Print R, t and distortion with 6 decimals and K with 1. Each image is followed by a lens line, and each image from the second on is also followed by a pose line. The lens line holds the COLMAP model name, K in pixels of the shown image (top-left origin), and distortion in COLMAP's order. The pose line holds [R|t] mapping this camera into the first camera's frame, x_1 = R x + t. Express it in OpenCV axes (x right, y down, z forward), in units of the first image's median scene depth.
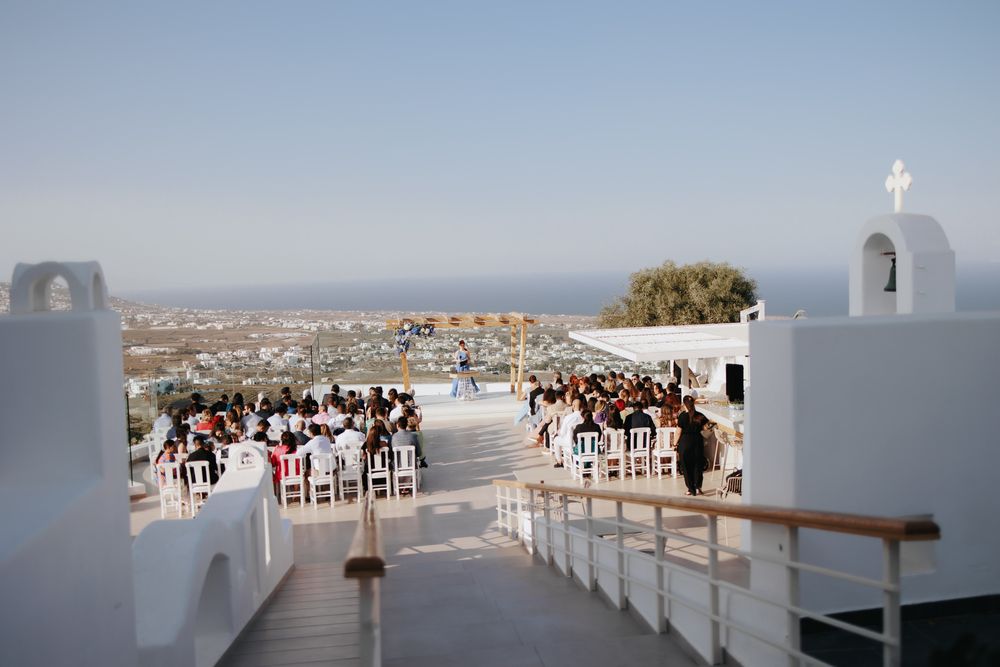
lens RADIAL K [[995.3, 0, 493.7], [0, 995.3, 337.7], [0, 0, 1]] dist [0.044338, 0.000000]
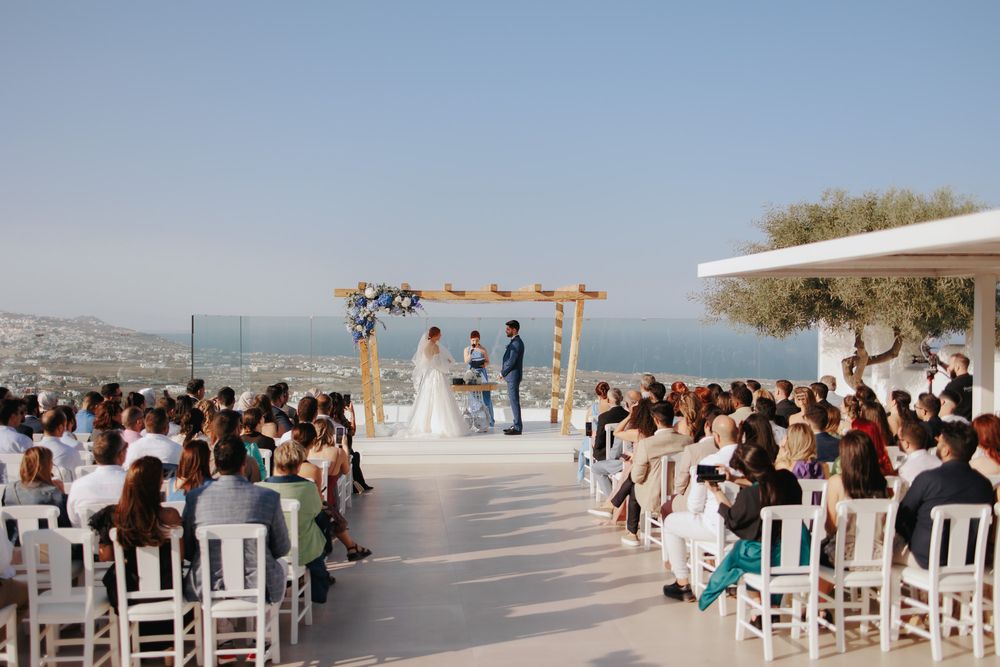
lens RADIAL K [[995.3, 0, 489.3], [0, 995.3, 333.6], [0, 0, 1]] dist [0.044338, 0.000000]
pose [[0.998320, 0.041865, -0.040067, 0.003082], [-0.044113, 0.997400, -0.056987, 0.049068], [0.037577, 0.058659, 0.997571, 0.537791]]
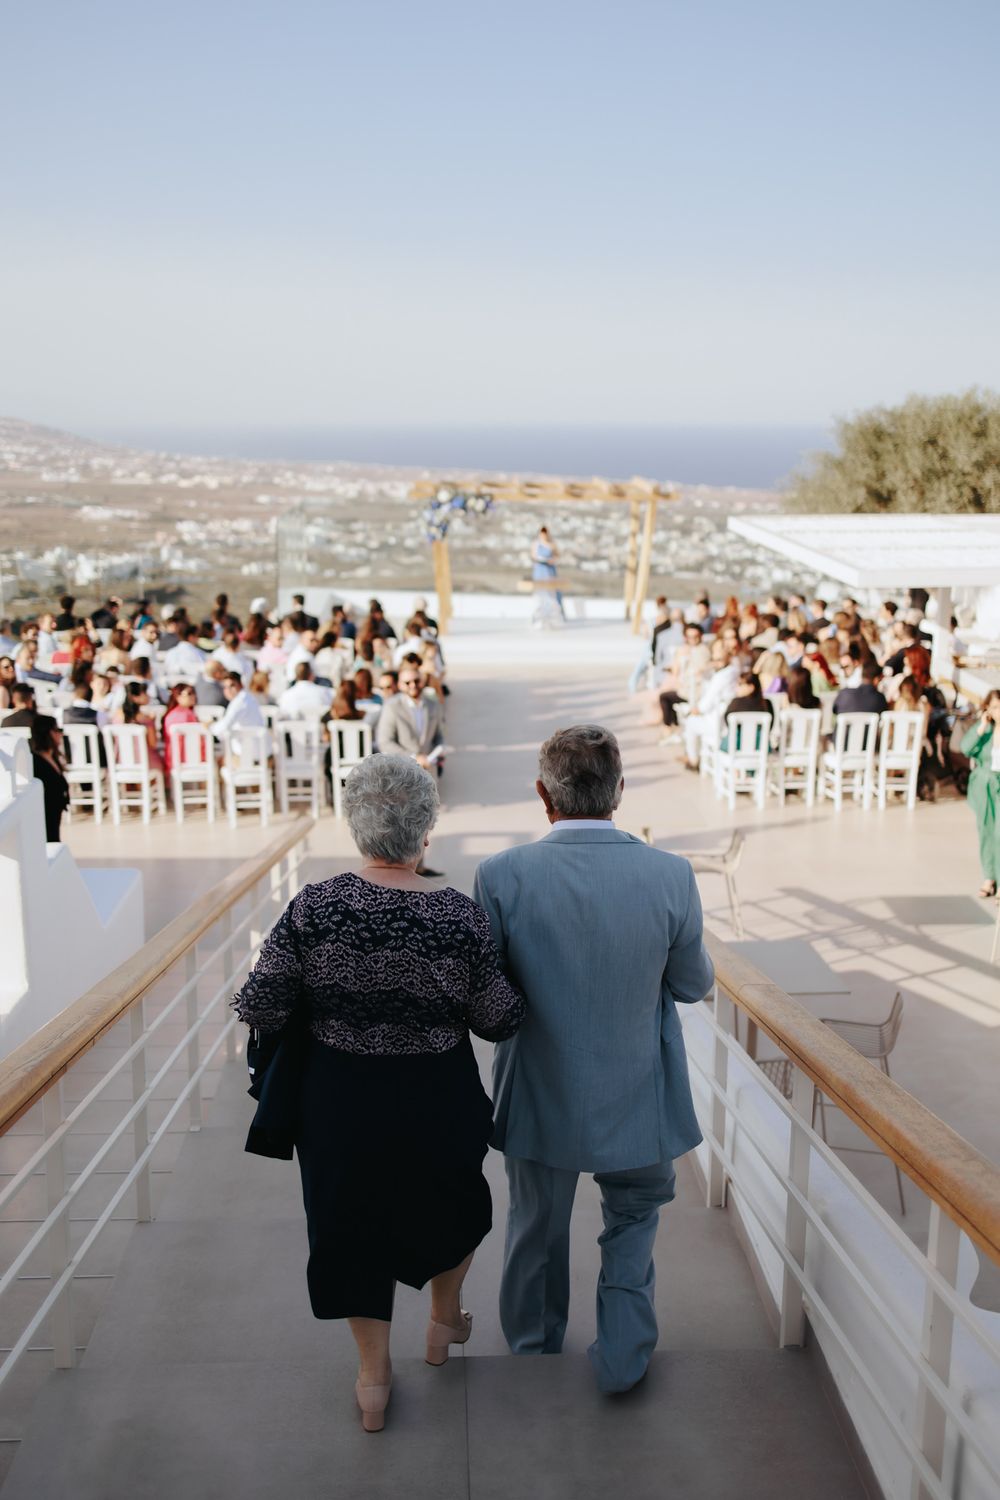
lens RADIAL K [[1493.0, 0, 497.5], [0, 1493.0, 762.8], [0, 0, 1]] dist [0.044338, 0.000000]
pose [[0.995467, 0.059504, -0.074190, 0.017768], [-0.046661, 0.985325, 0.164187, -0.002454], [0.082871, -0.159980, 0.983635, 0.169242]]
